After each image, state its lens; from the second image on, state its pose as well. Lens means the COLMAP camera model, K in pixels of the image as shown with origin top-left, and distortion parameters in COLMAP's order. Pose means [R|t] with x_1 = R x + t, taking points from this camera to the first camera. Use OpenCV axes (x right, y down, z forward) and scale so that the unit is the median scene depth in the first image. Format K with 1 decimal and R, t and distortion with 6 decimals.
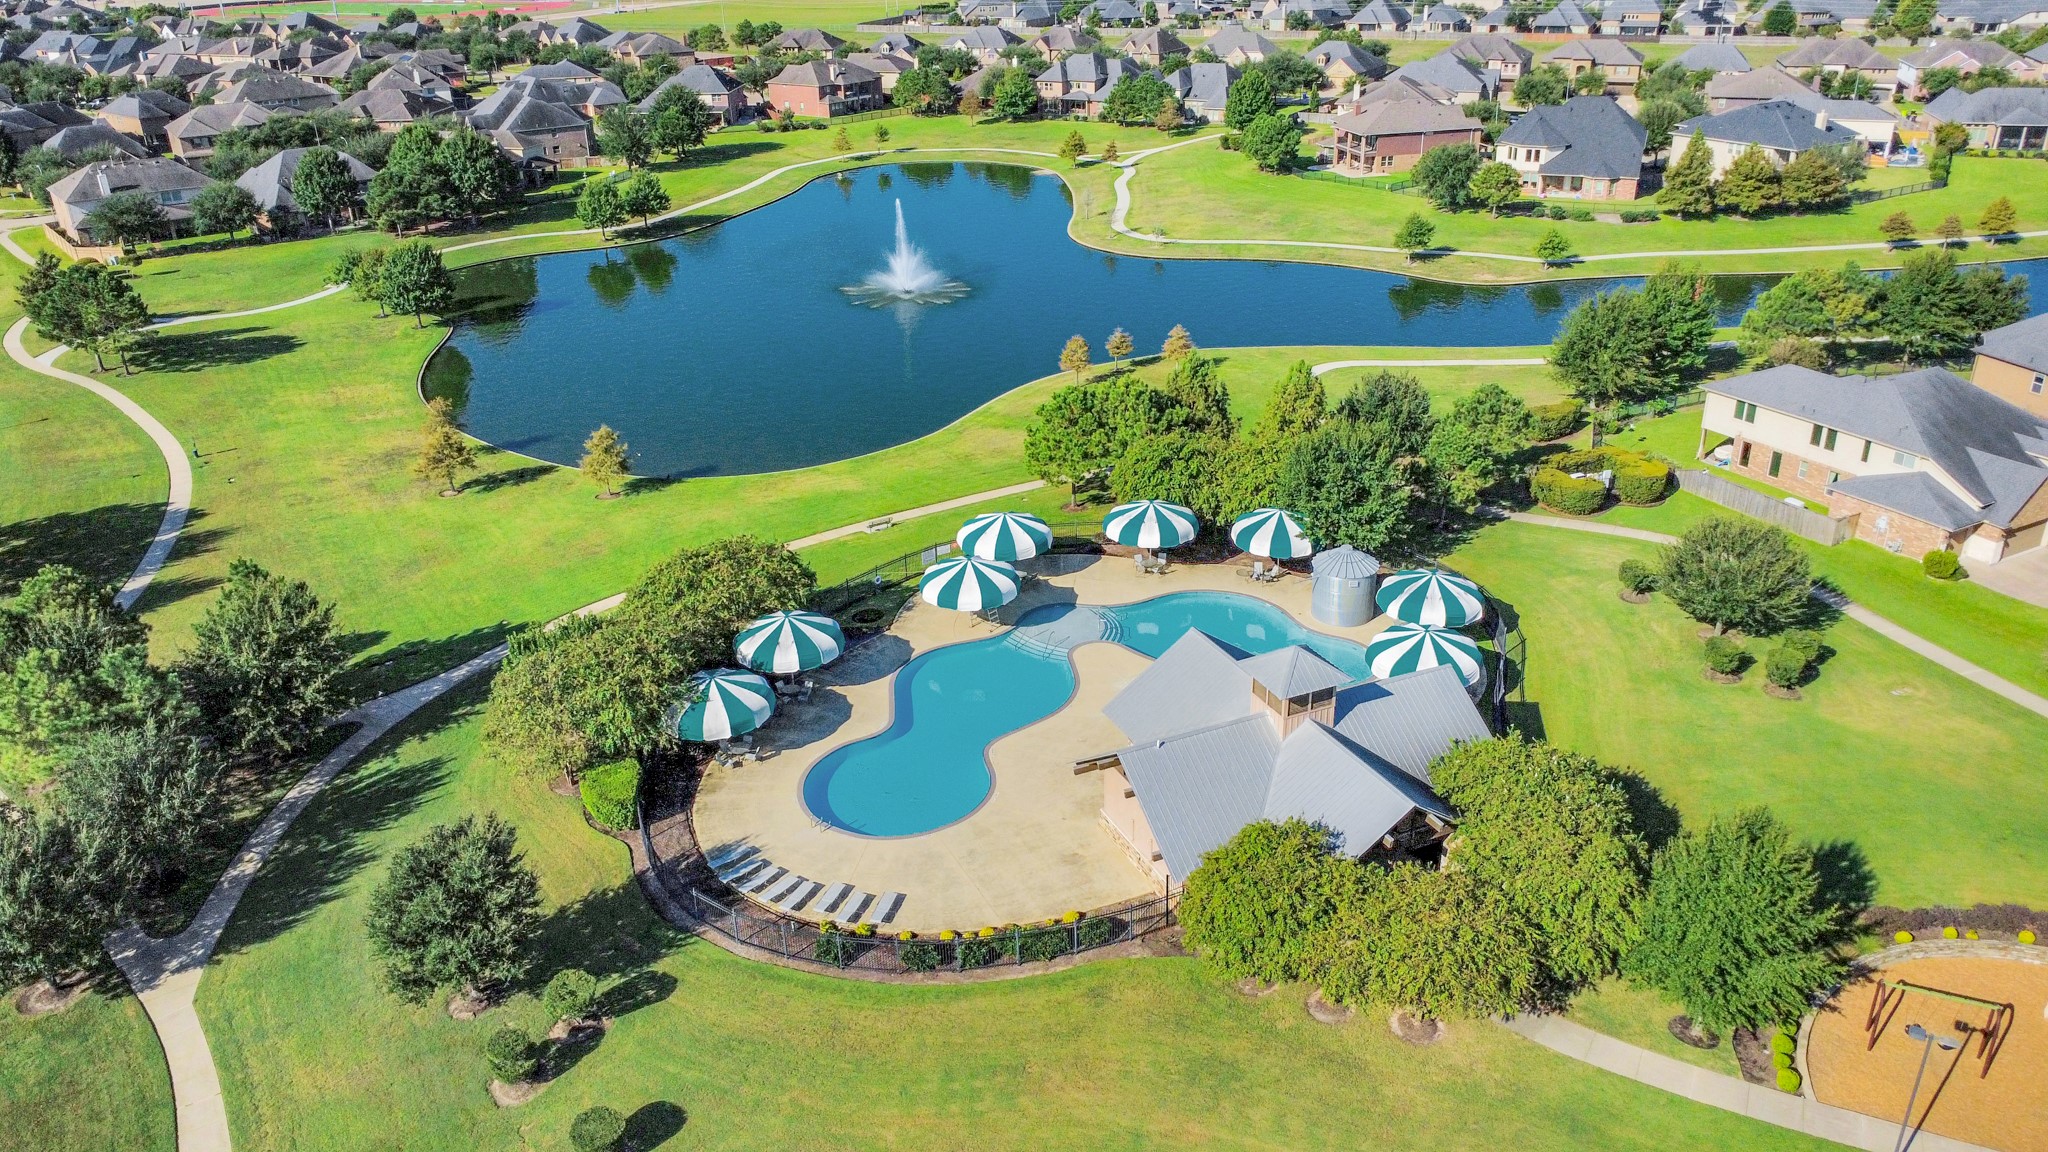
lens RADIAL K [[1488.0, 0, 1024.0], [0, 1488.0, 576.0], [0, 0, 1]] dist [-0.001932, 0.003456]
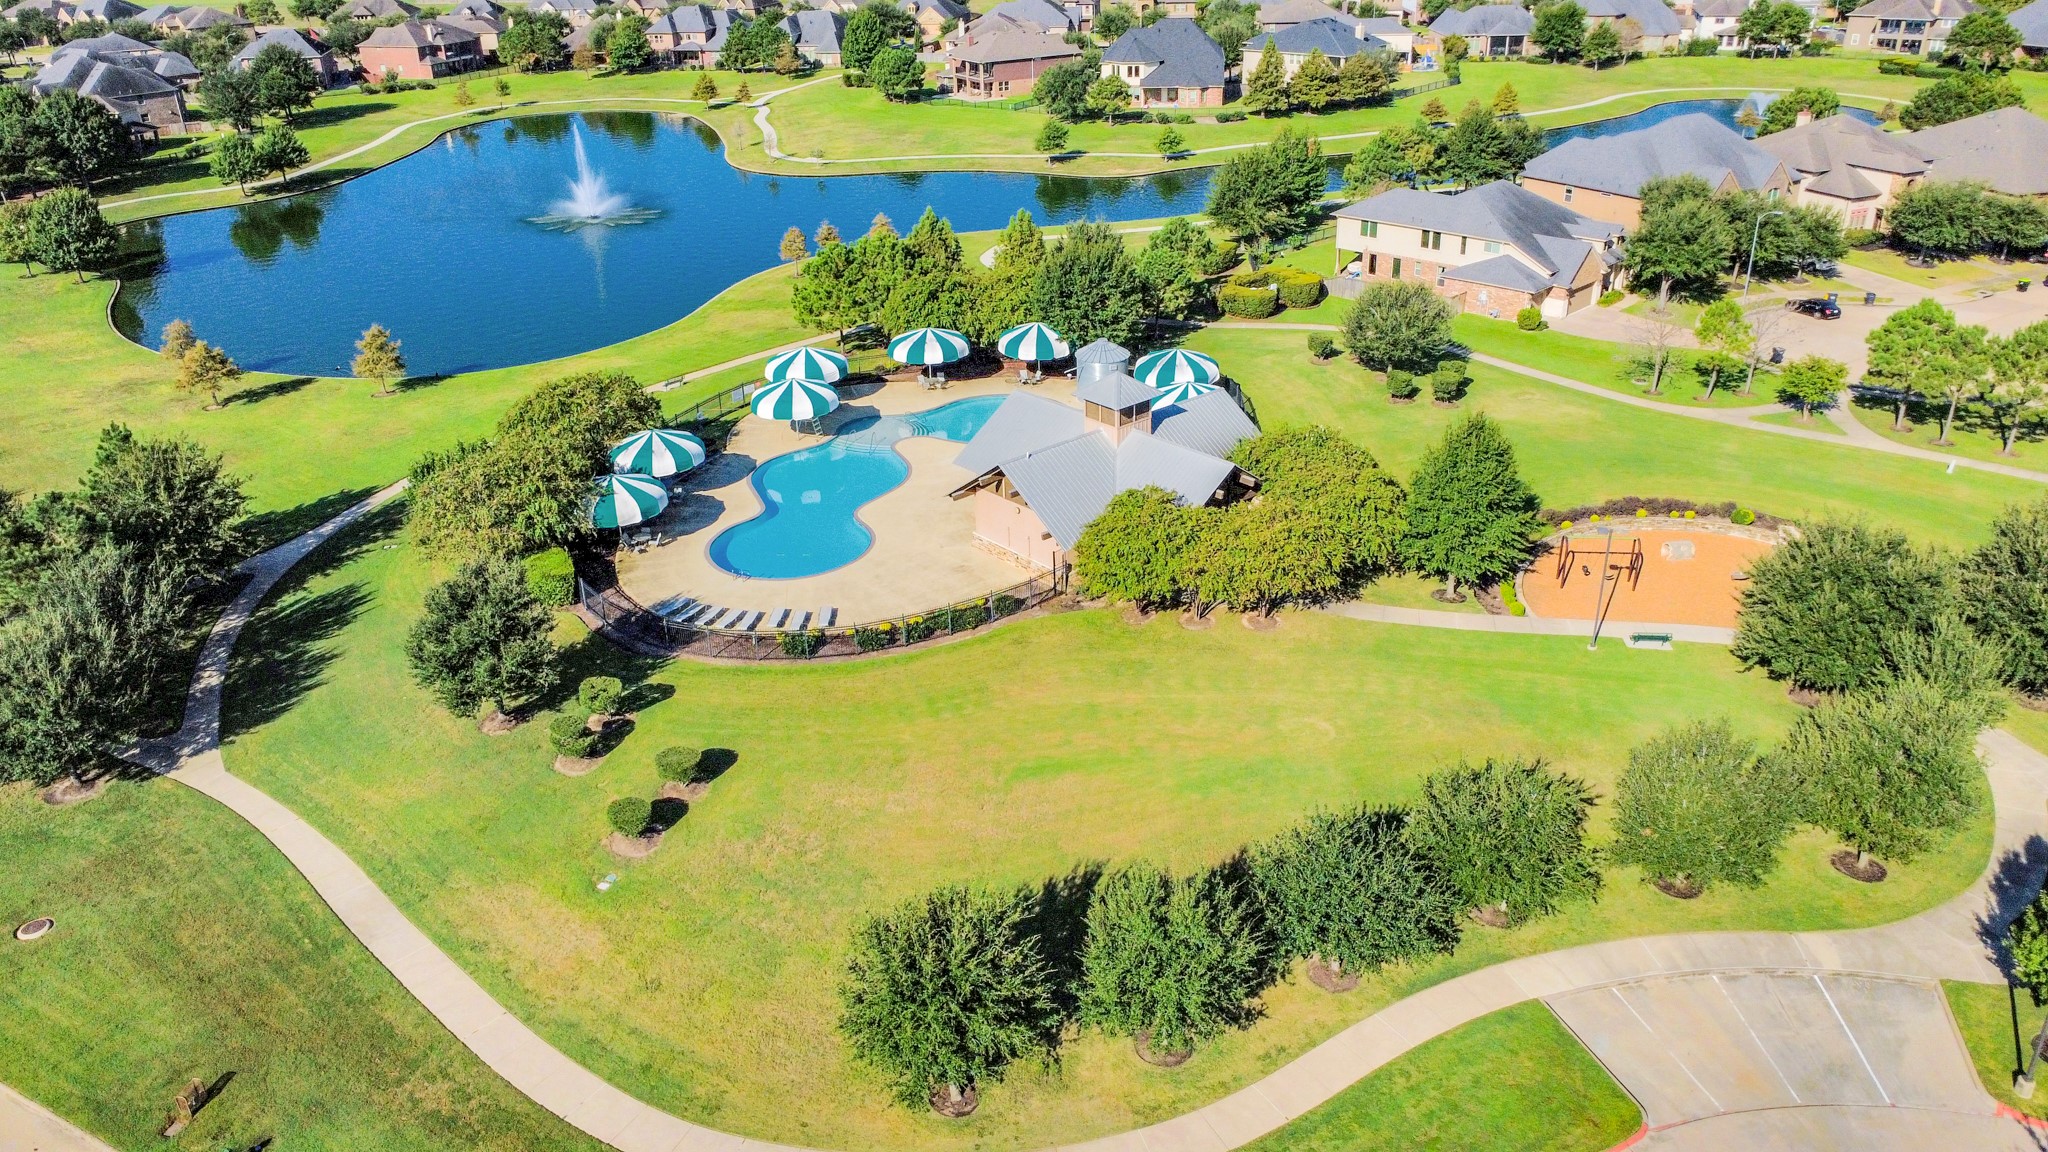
lens RADIAL K [[1488.0, 0, 1024.0], [0, 1488.0, 576.0], [0, 0, 1]] dist [-0.001932, 0.003456]
pose [[0.957367, -0.127418, 0.259255, -0.126881], [0.124863, 0.991824, 0.026367, 0.091543], [-0.260495, 0.007128, 0.965449, -0.103100]]
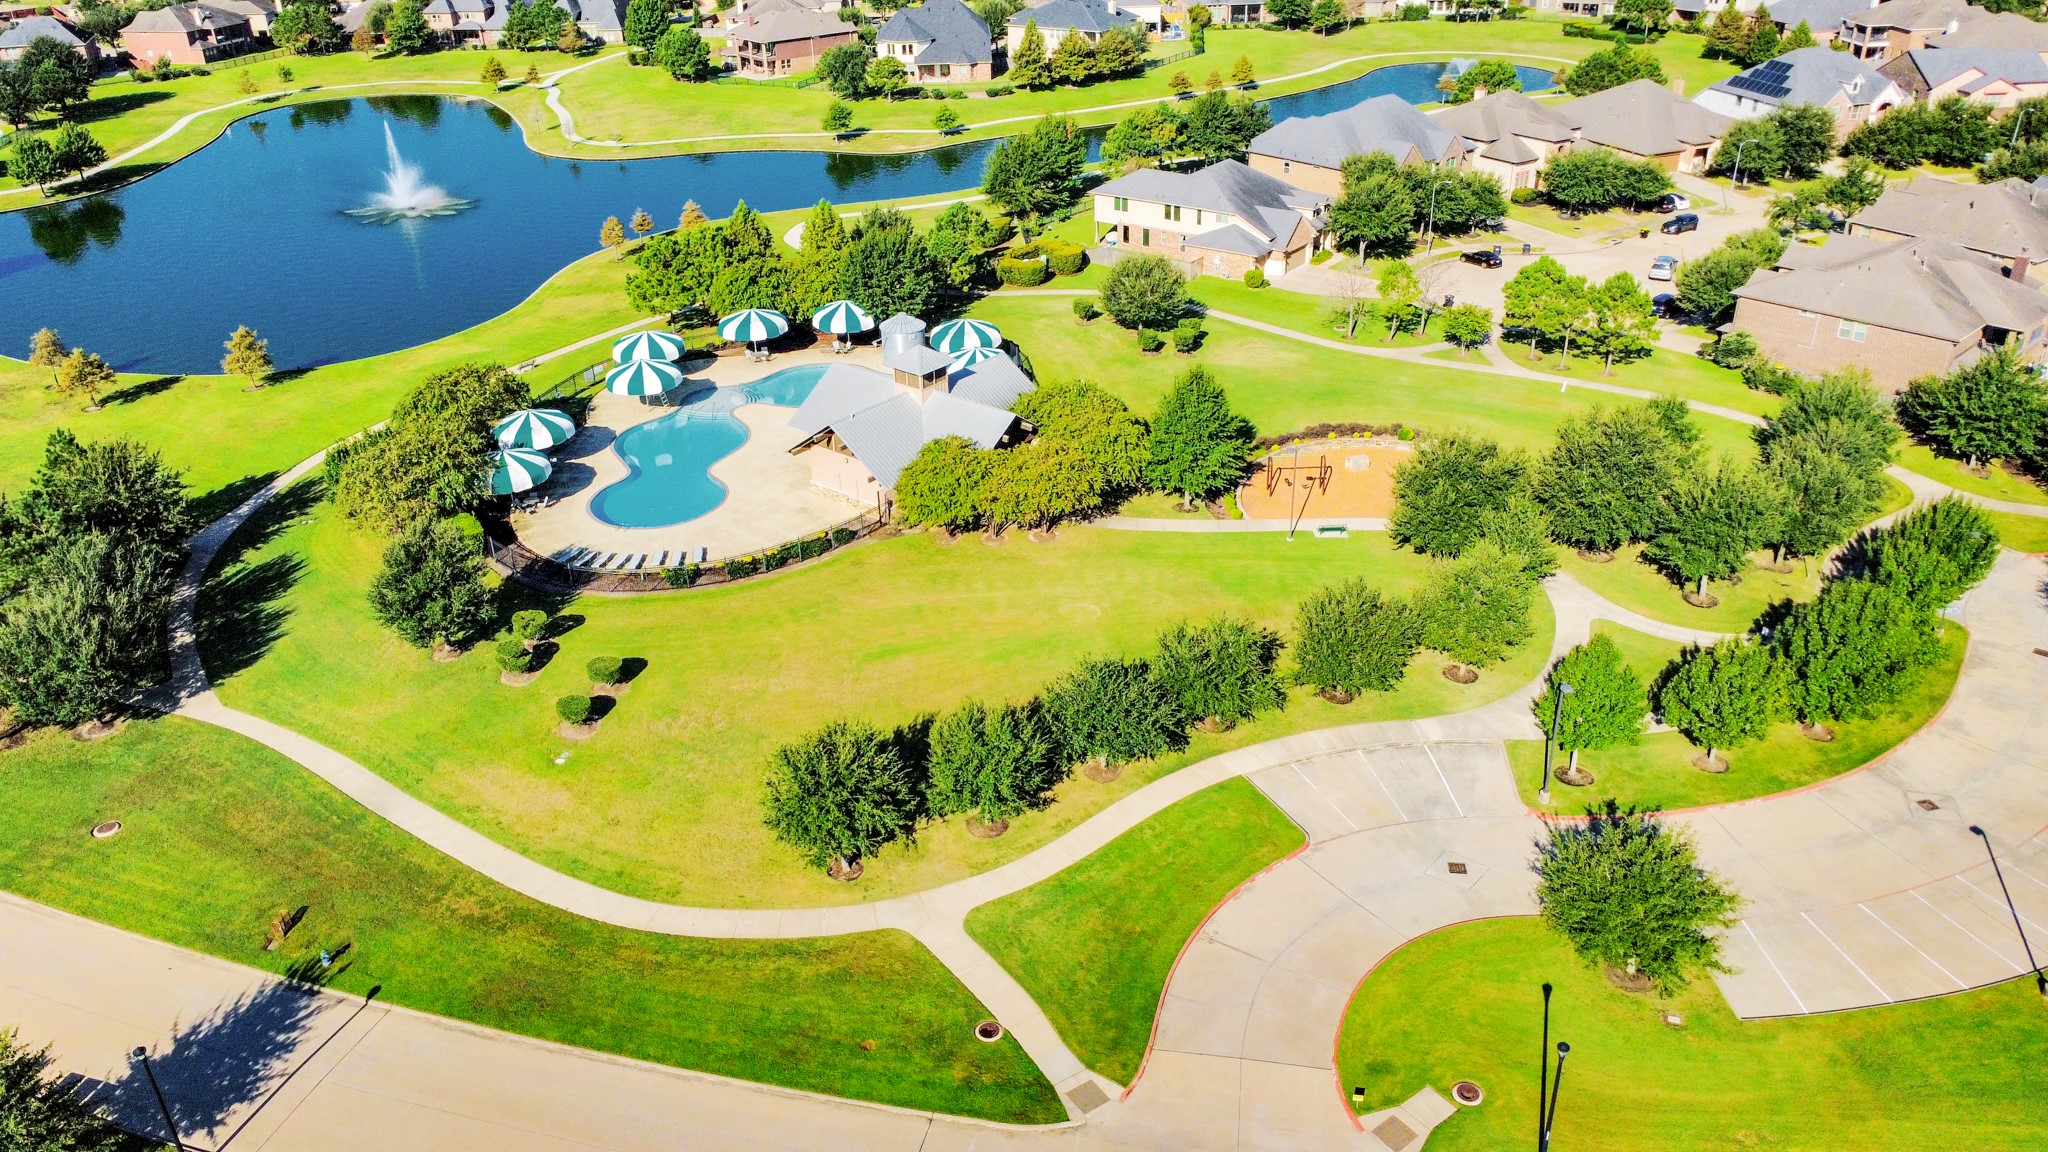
lens RADIAL K [[1488.0, 0, 1024.0], [0, 1488.0, 576.0], [0, 0, 1]] dist [-0.001932, 0.003456]
pose [[0.904623, -0.198369, 0.377236, -0.187450], [0.181134, 0.980115, 0.081028, 0.093466], [-0.385808, -0.004970, 0.922566, -0.259020]]
